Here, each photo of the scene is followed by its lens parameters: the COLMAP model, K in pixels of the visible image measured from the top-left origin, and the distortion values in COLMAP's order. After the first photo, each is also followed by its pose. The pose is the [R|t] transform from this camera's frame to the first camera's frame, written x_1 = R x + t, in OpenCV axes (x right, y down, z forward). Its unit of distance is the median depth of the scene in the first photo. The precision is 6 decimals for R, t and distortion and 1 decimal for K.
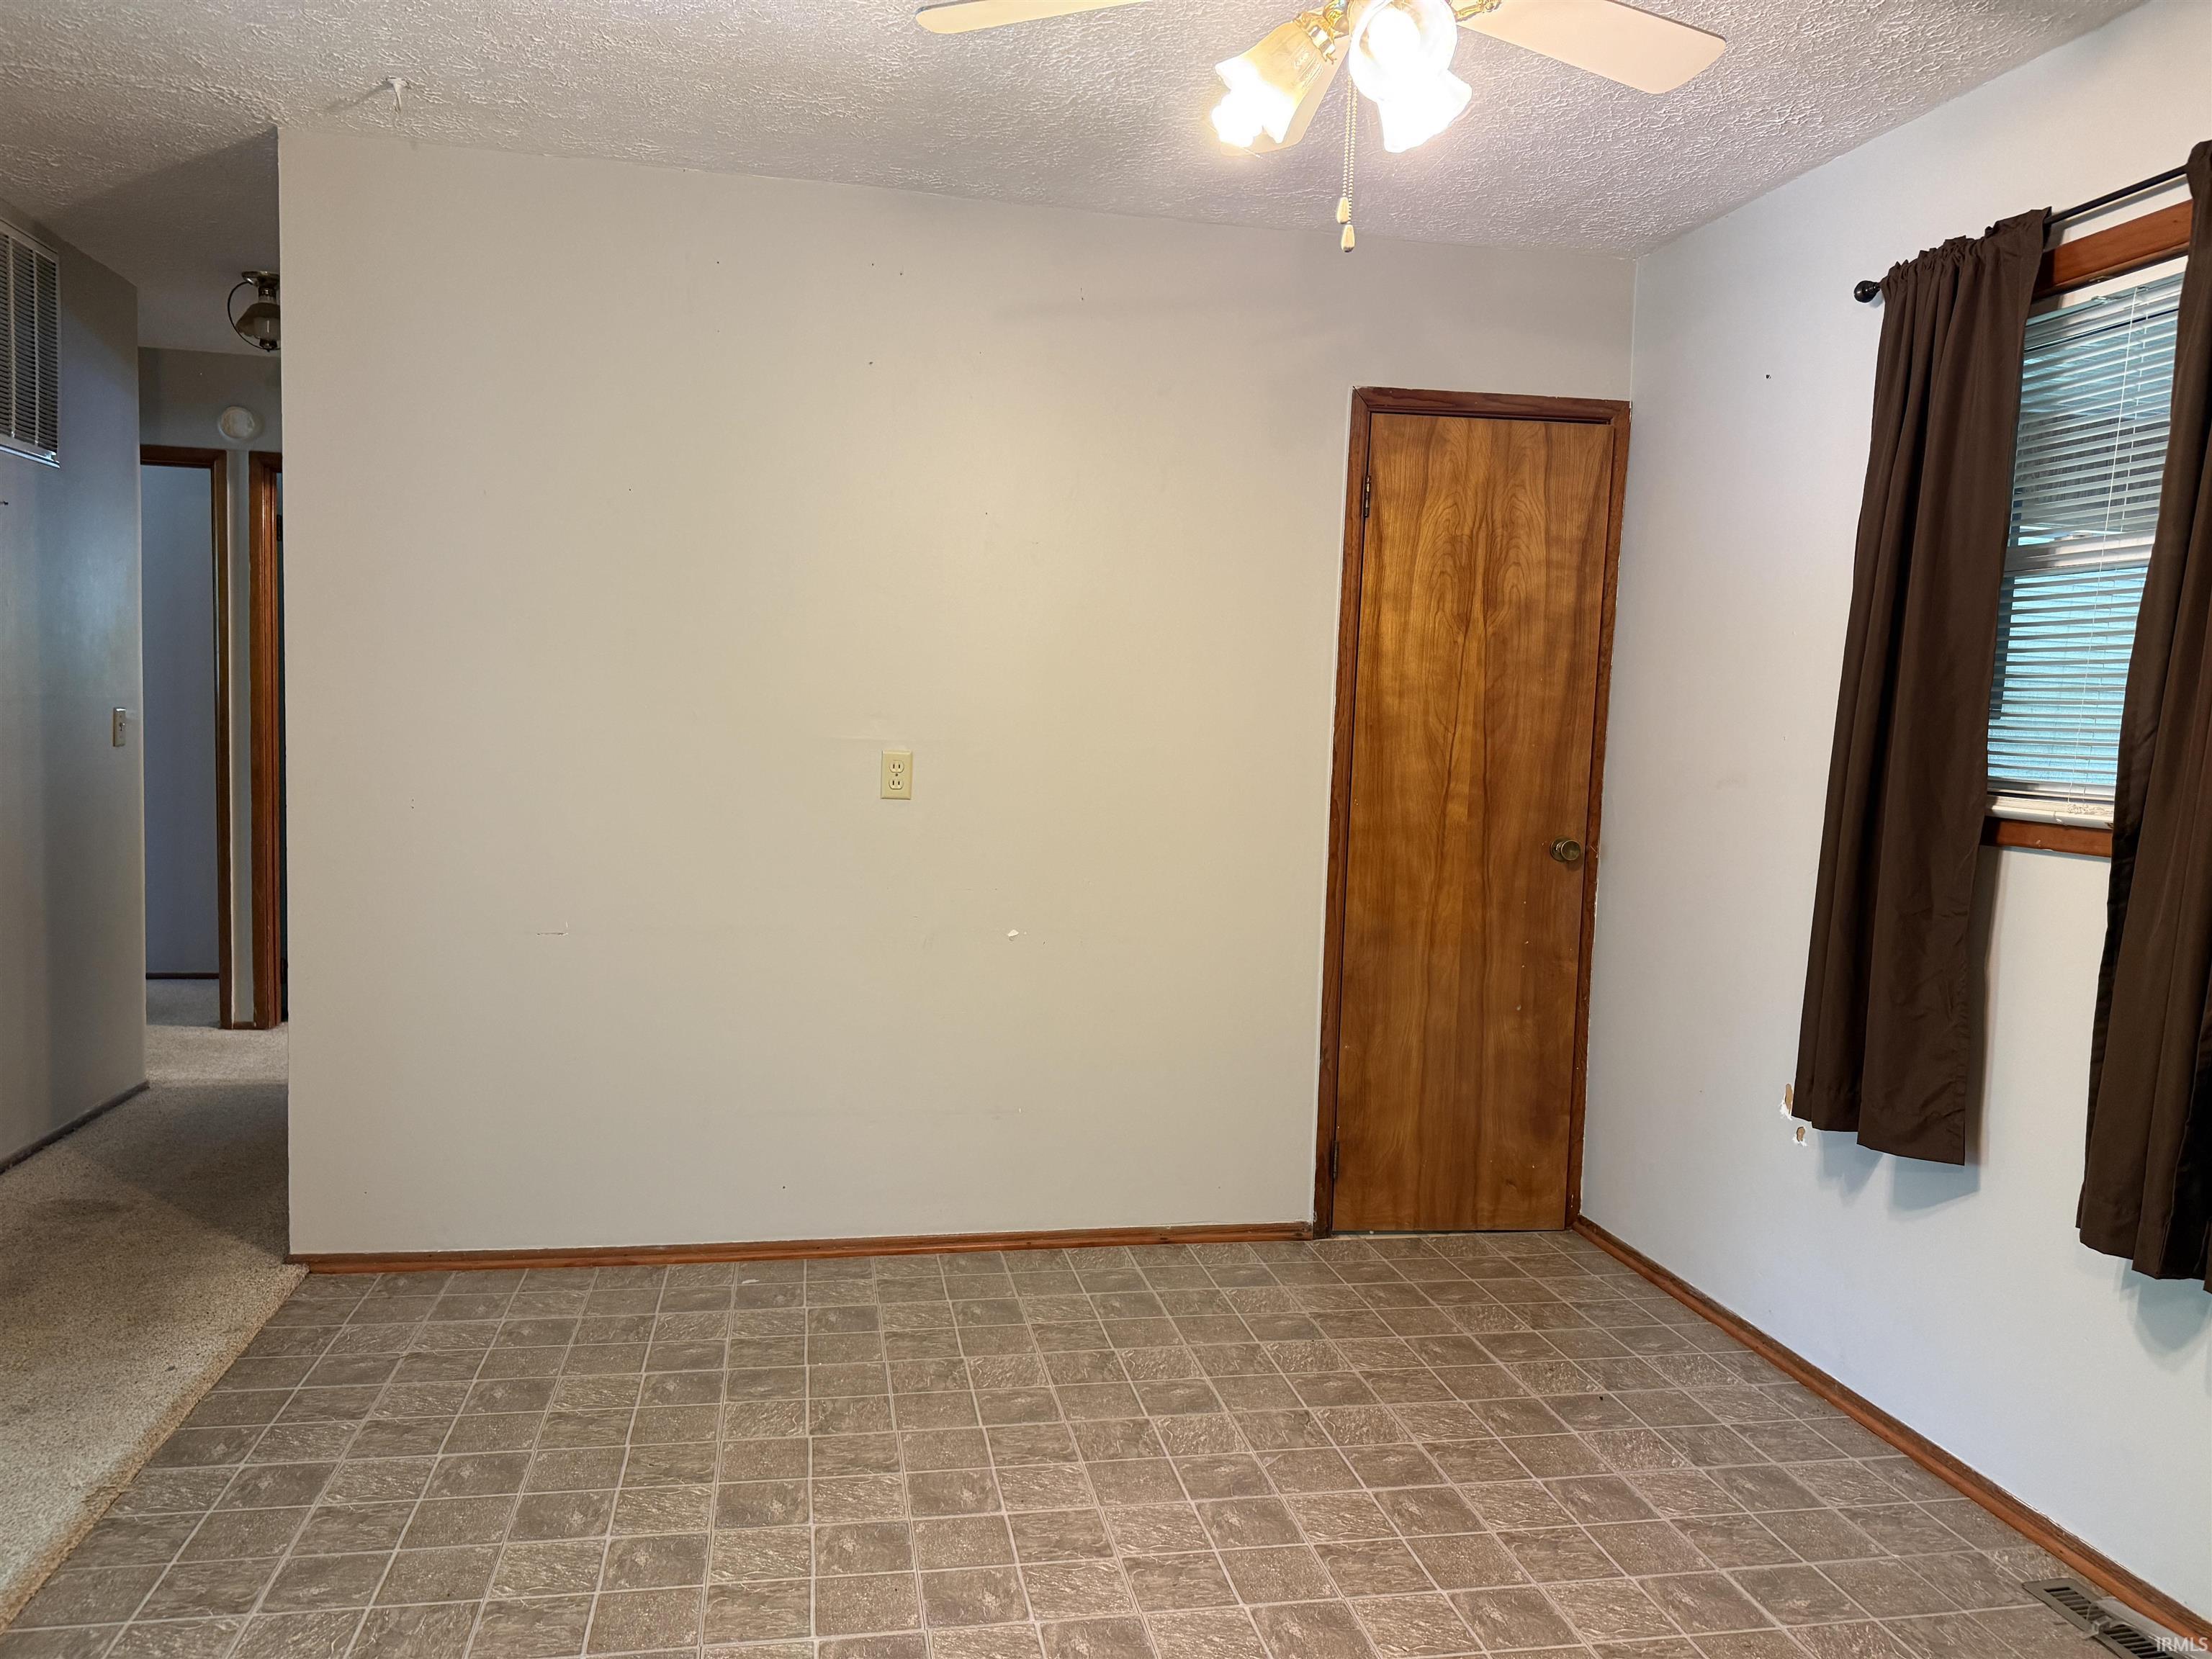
lens RADIAL K [[1542.7, 0, 1106.0], [0, 1542.7, 829.5], [0, 0, 1]] dist [0.041304, -0.046239]
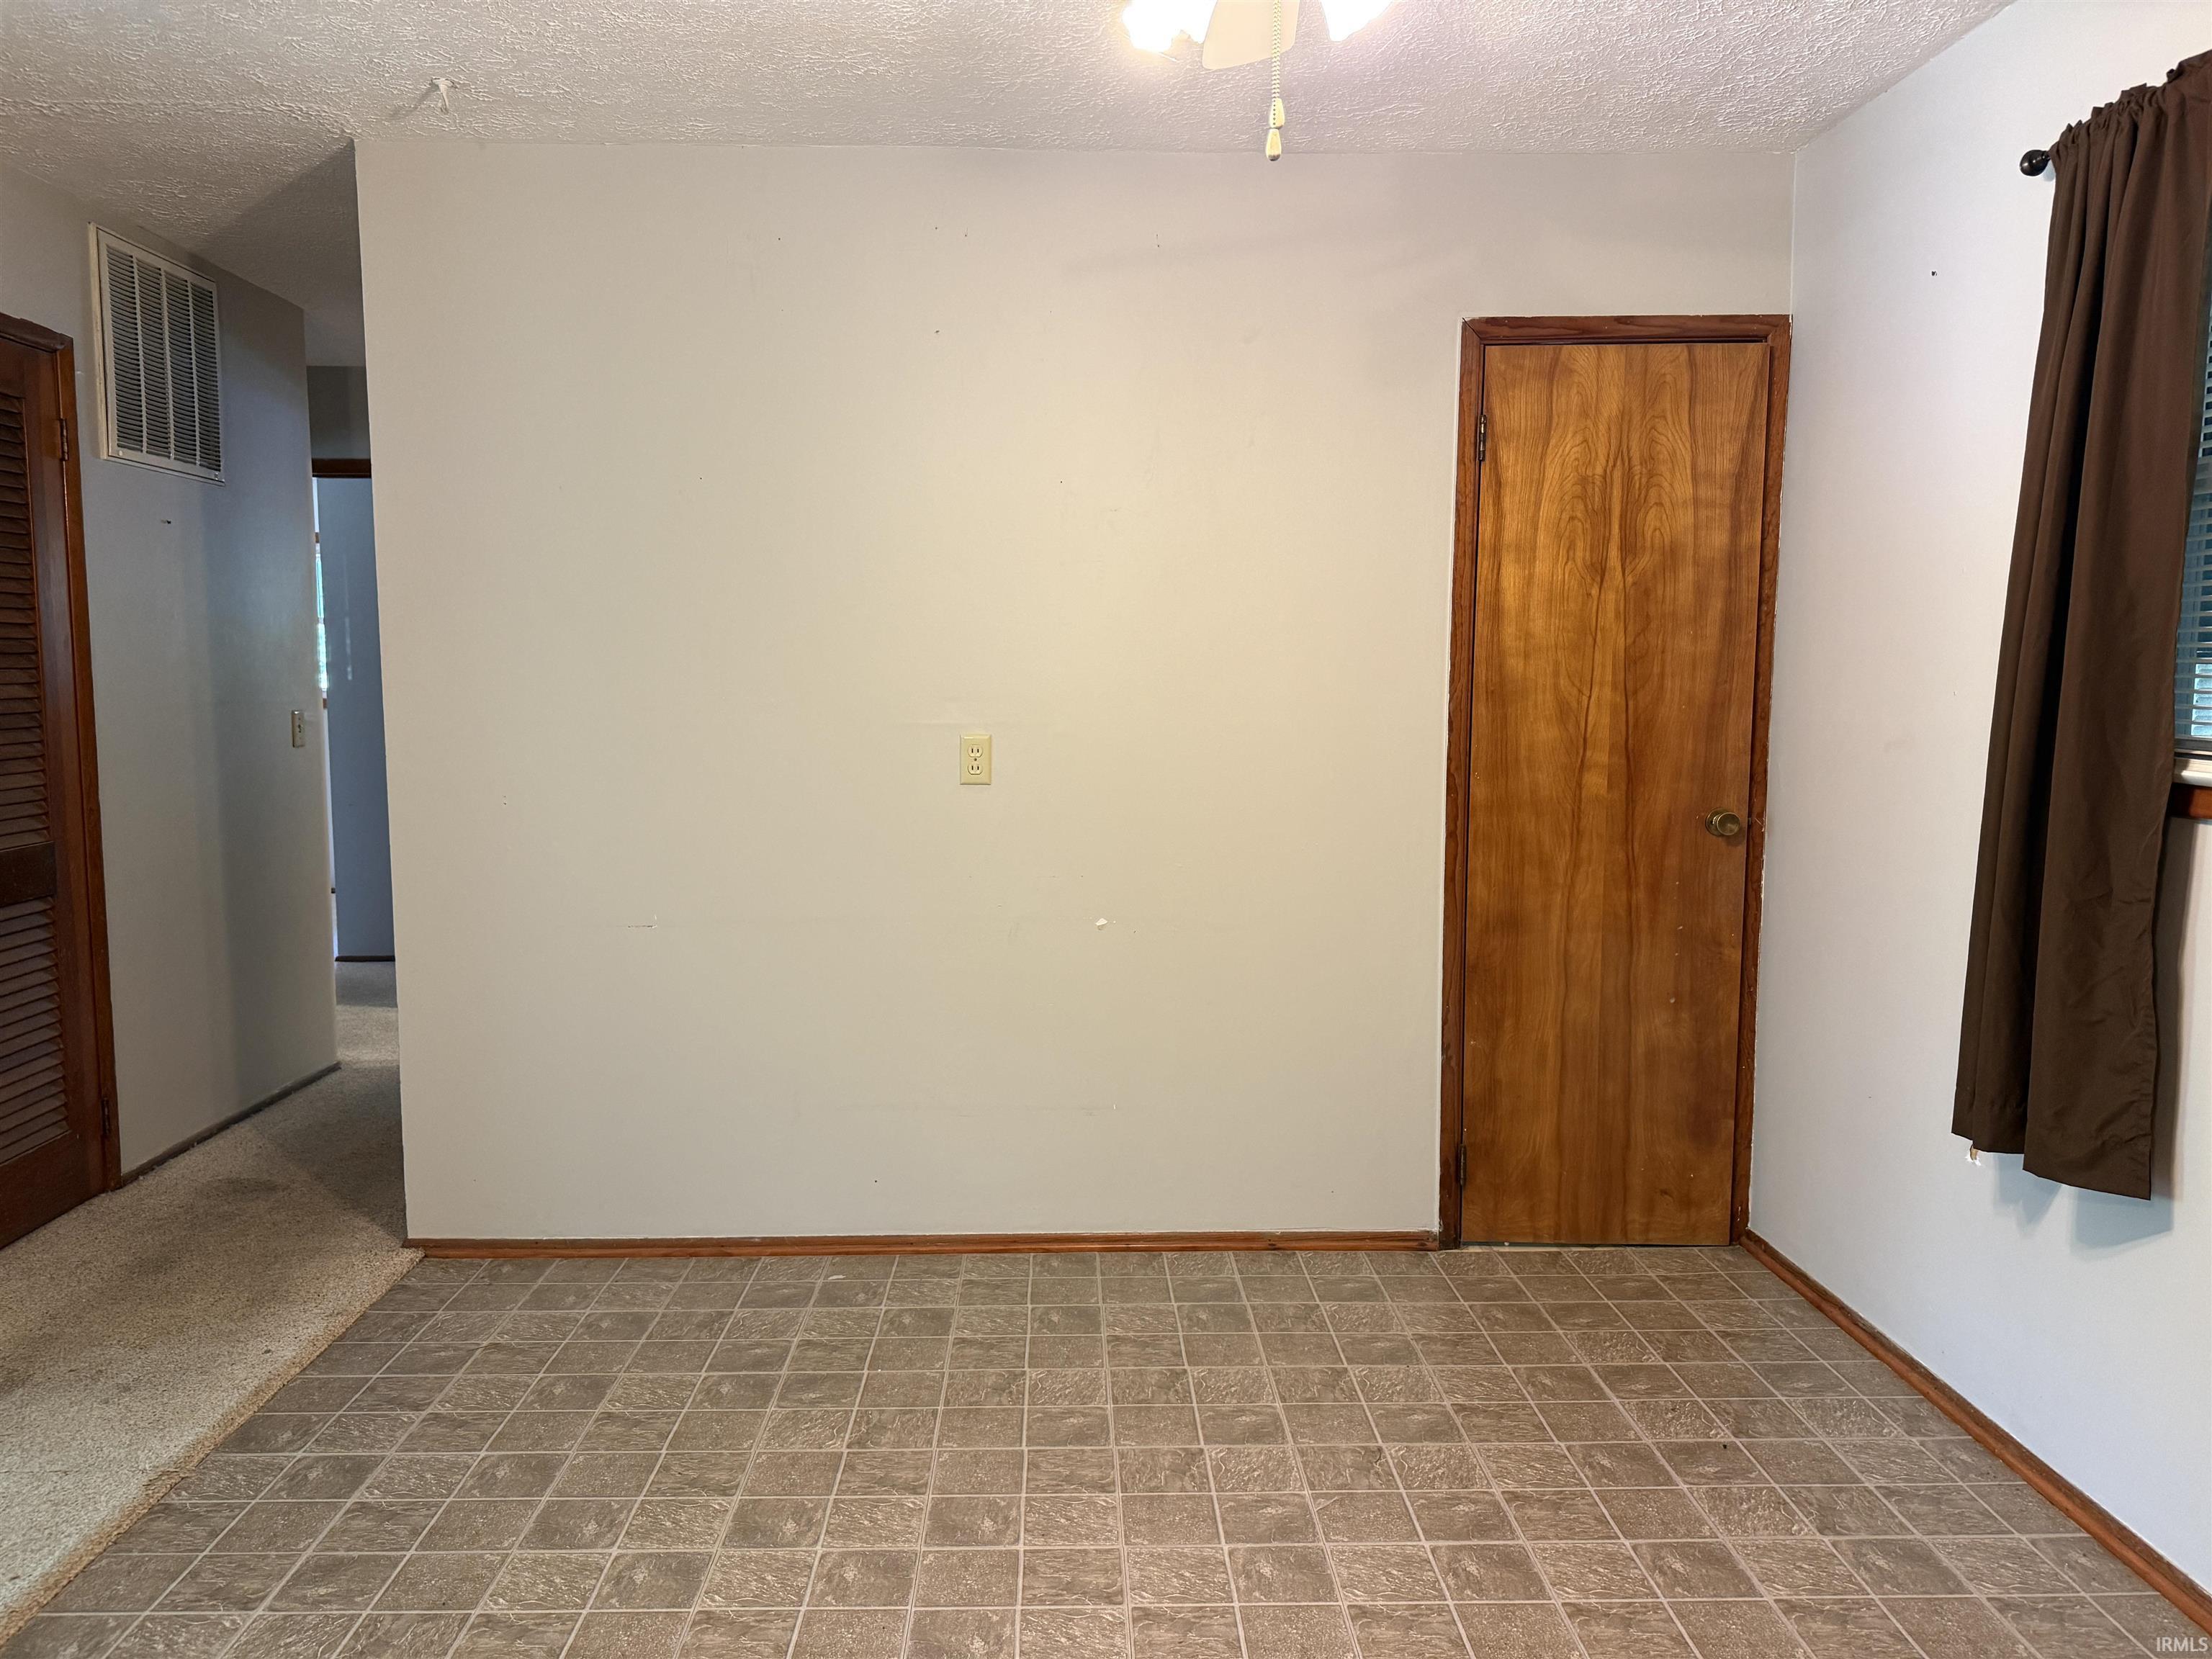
lens RADIAL K [[1552.9, 0, 1106.0], [0, 1552.9, 829.5], [0, 0, 1]] dist [0.016716, -0.014414]
pose [[0.985623, -0.016659, -0.168136, 0.120362], [0.020263, 0.999600, 0.019743, -0.010149], [0.167740, -0.022866, 0.985566, 0.069271]]
